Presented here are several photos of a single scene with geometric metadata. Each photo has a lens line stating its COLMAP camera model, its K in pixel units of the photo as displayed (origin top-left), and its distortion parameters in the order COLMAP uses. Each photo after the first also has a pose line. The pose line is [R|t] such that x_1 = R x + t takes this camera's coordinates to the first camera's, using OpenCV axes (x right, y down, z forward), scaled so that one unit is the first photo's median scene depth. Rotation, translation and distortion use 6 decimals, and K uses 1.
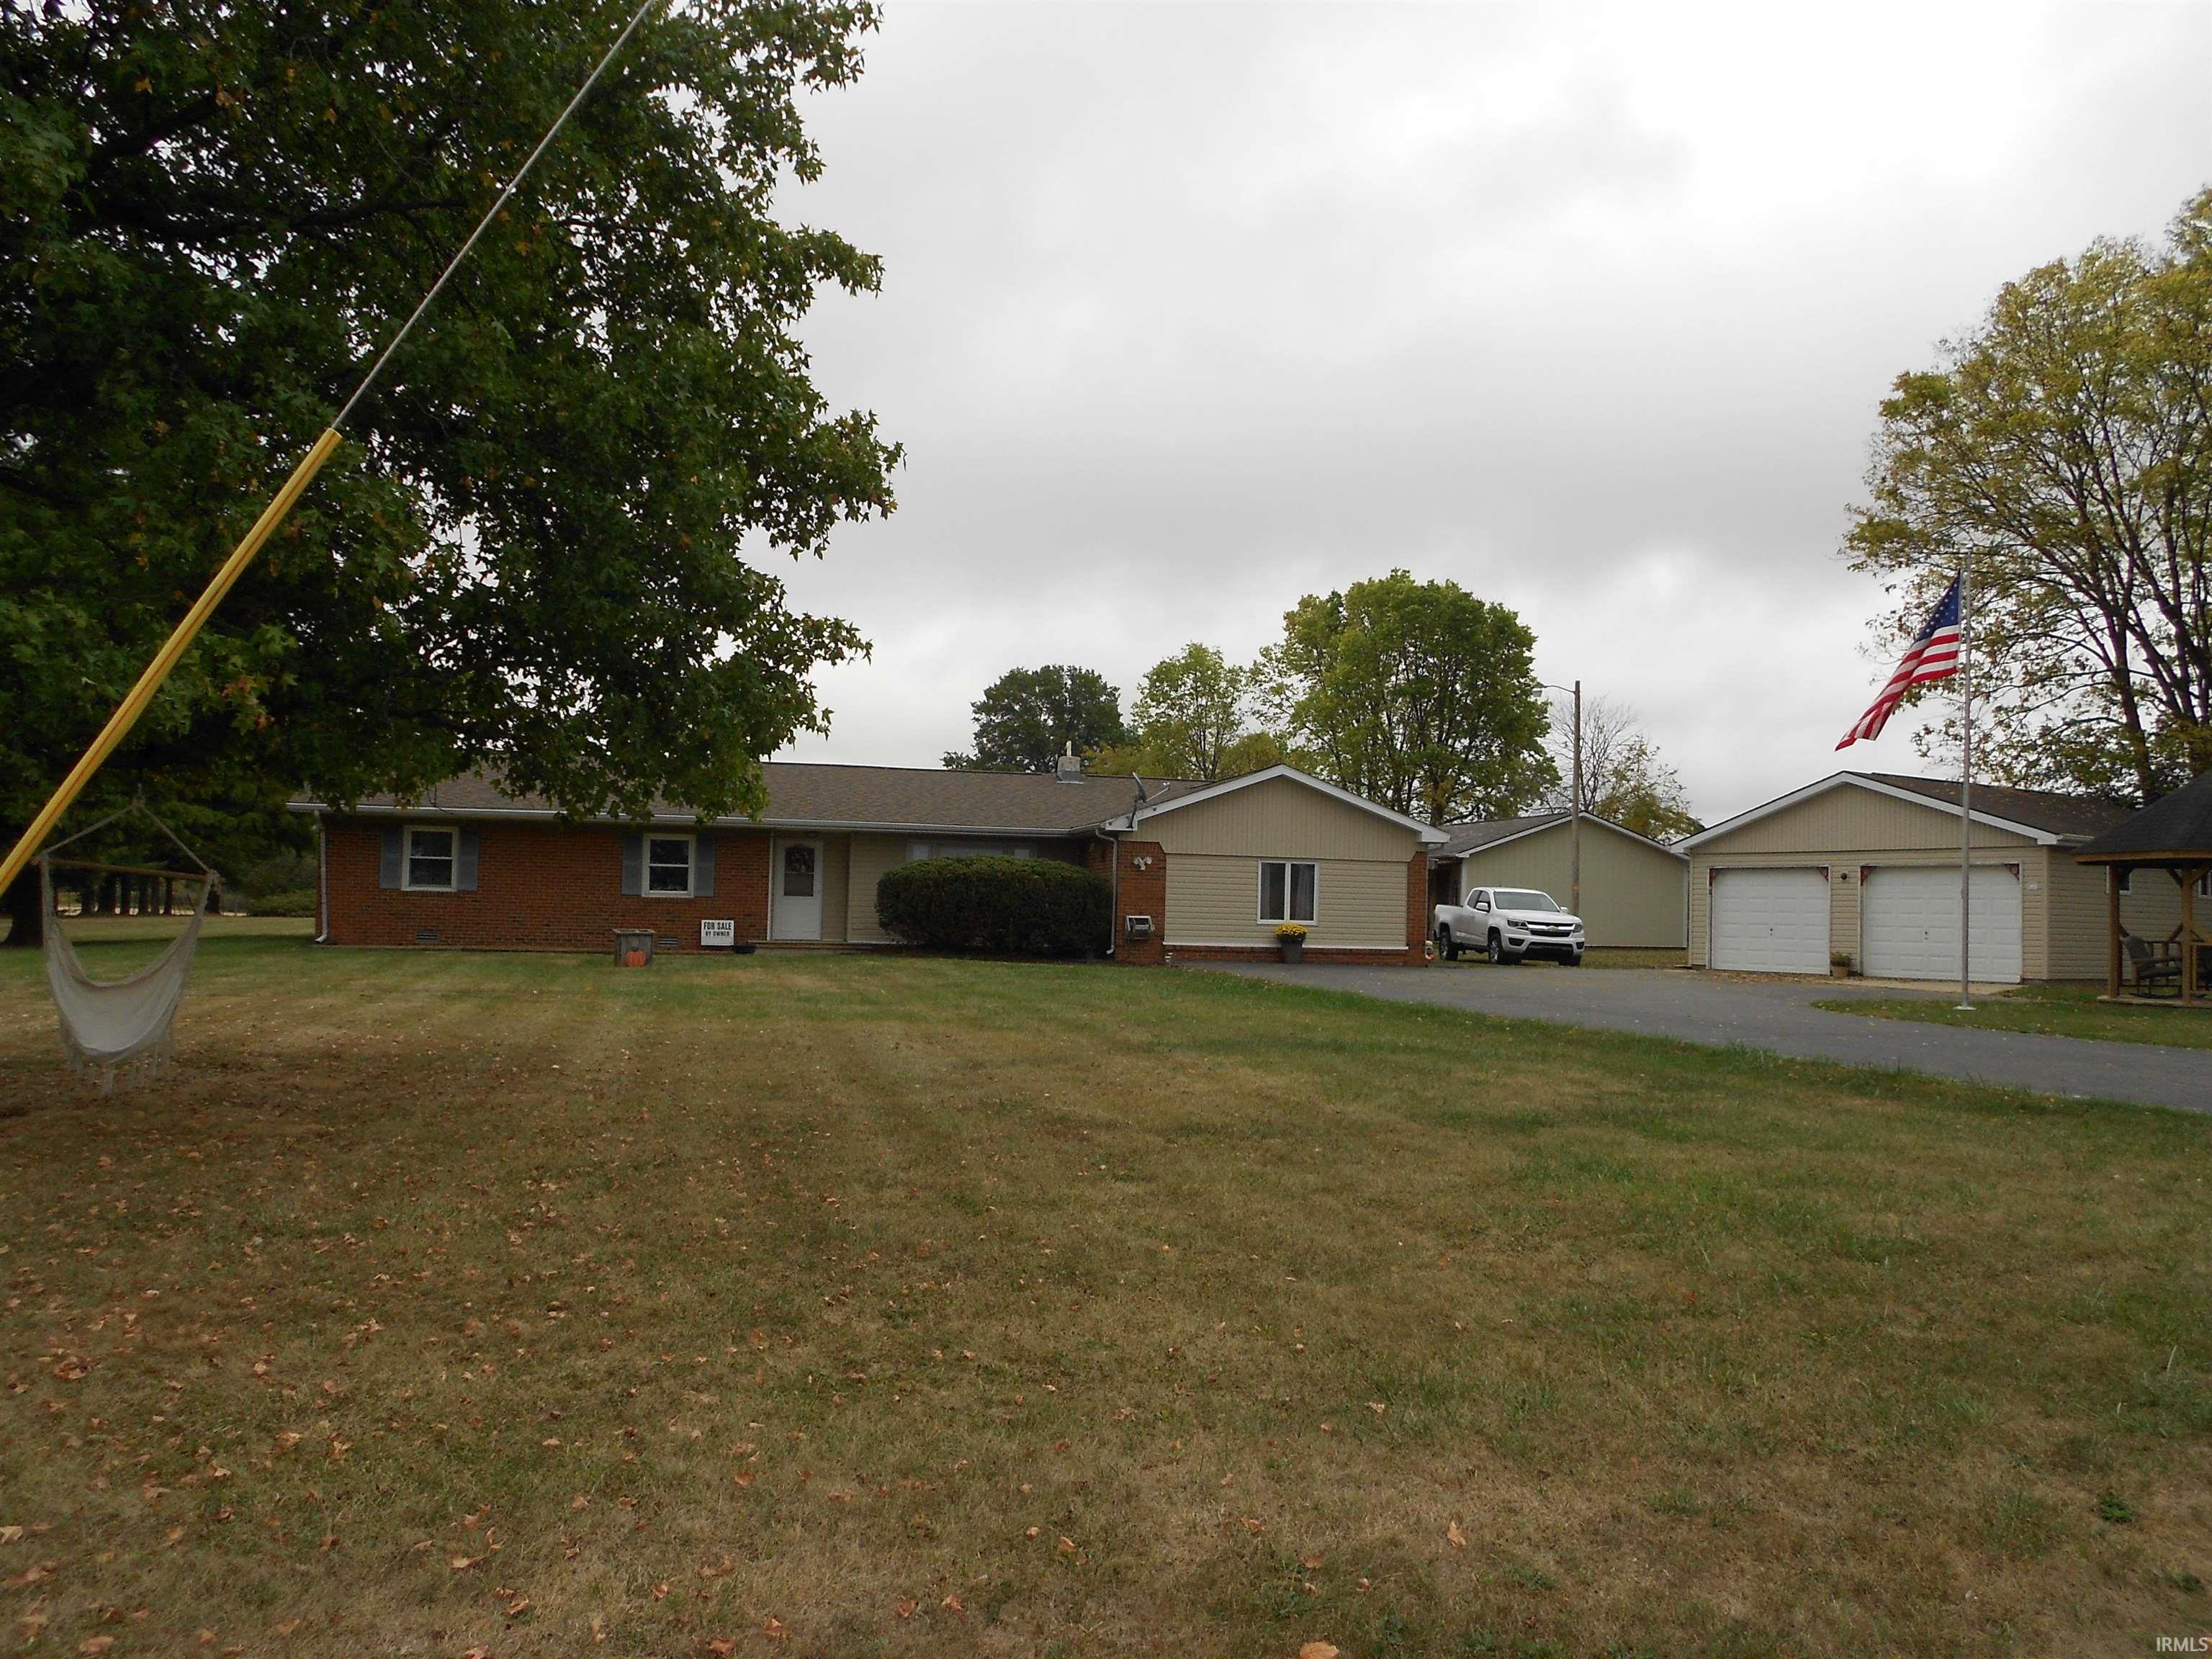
lens RADIAL K [[1705.9, 0, 1106.0], [0, 1705.9, 829.5], [0, 0, 1]] dist [0.004777, -0.000137]
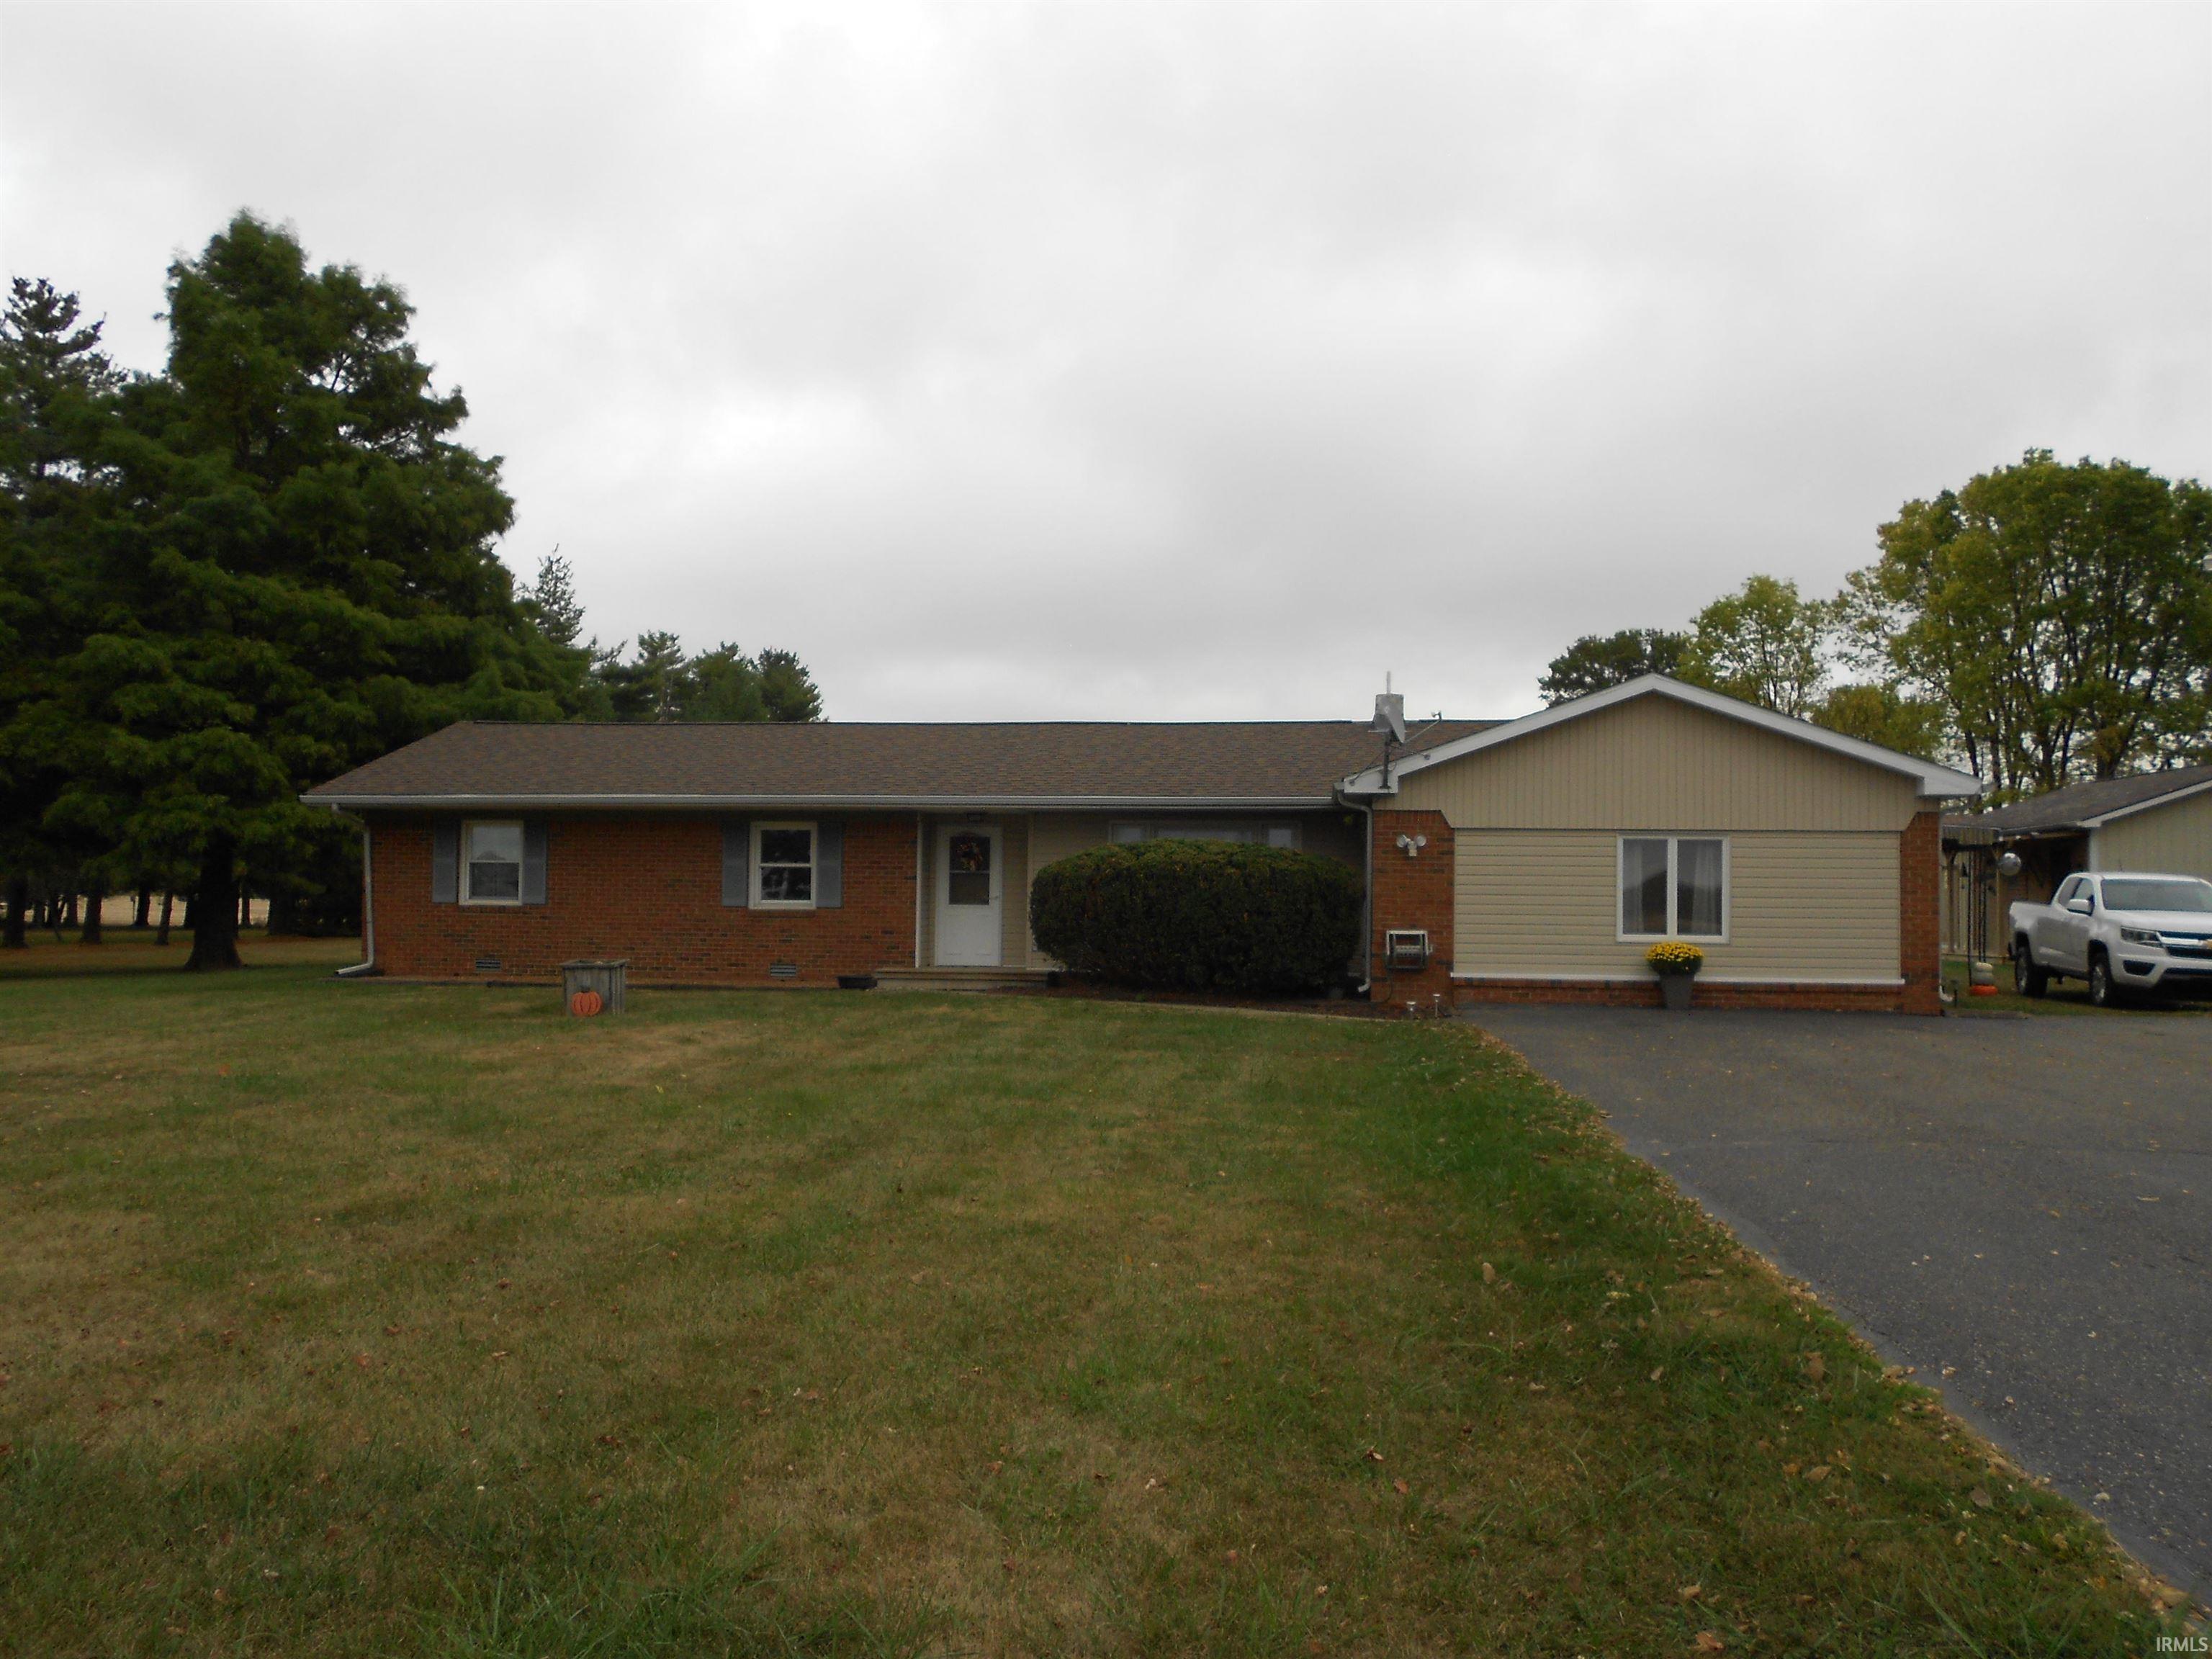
lens RADIAL K [[1705.9, 0, 1106.0], [0, 1705.9, 829.5], [0, 0, 1]] dist [0.004777, -0.000137]
pose [[0.932112, -0.029348, -0.360979, 0.130465], [0.029413, 0.999553, -0.005314, 0.013076], [0.360973, -0.005664, 0.932559, 0.354425]]
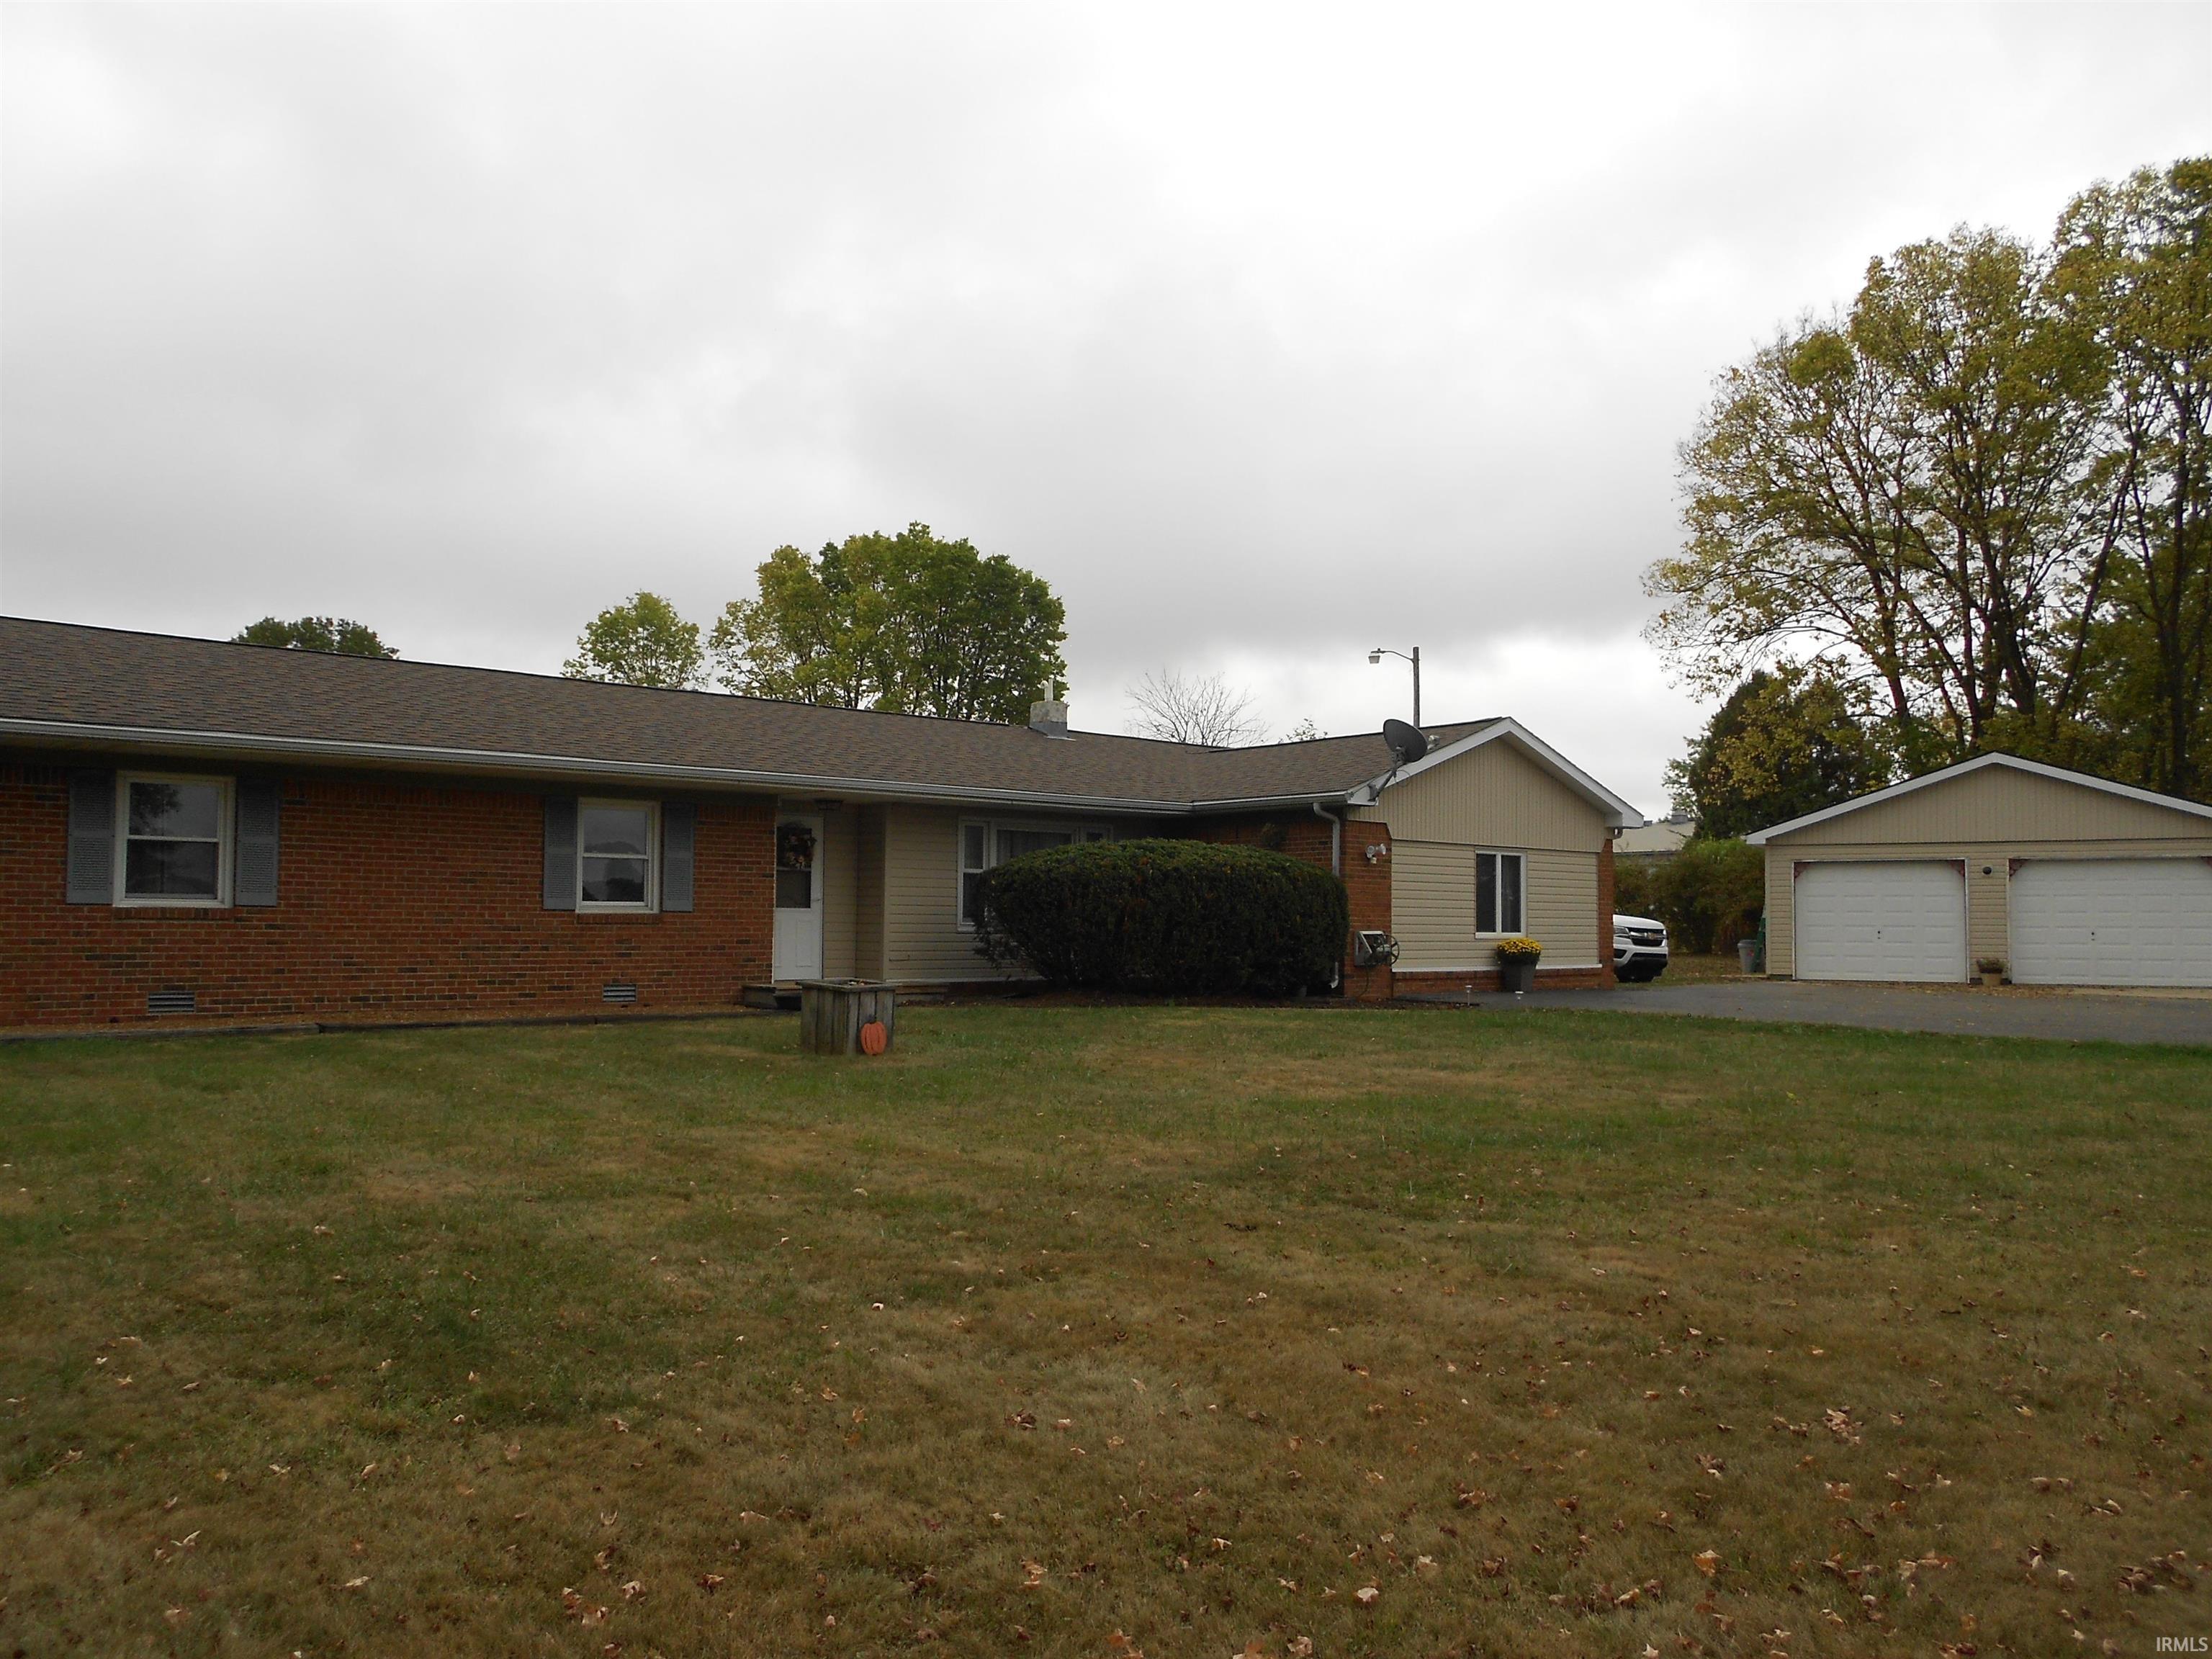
lens RADIAL K [[1705.9, 0, 1106.0], [0, 1705.9, 829.5], [0, 0, 1]] dist [0.004777, -0.000137]
pose [[0.877231, 0.009294, 0.479979, -0.369077], [-0.009936, 0.999950, -0.001202, 0.011161], [-0.479966, -0.003715, 0.877279, 0.417801]]
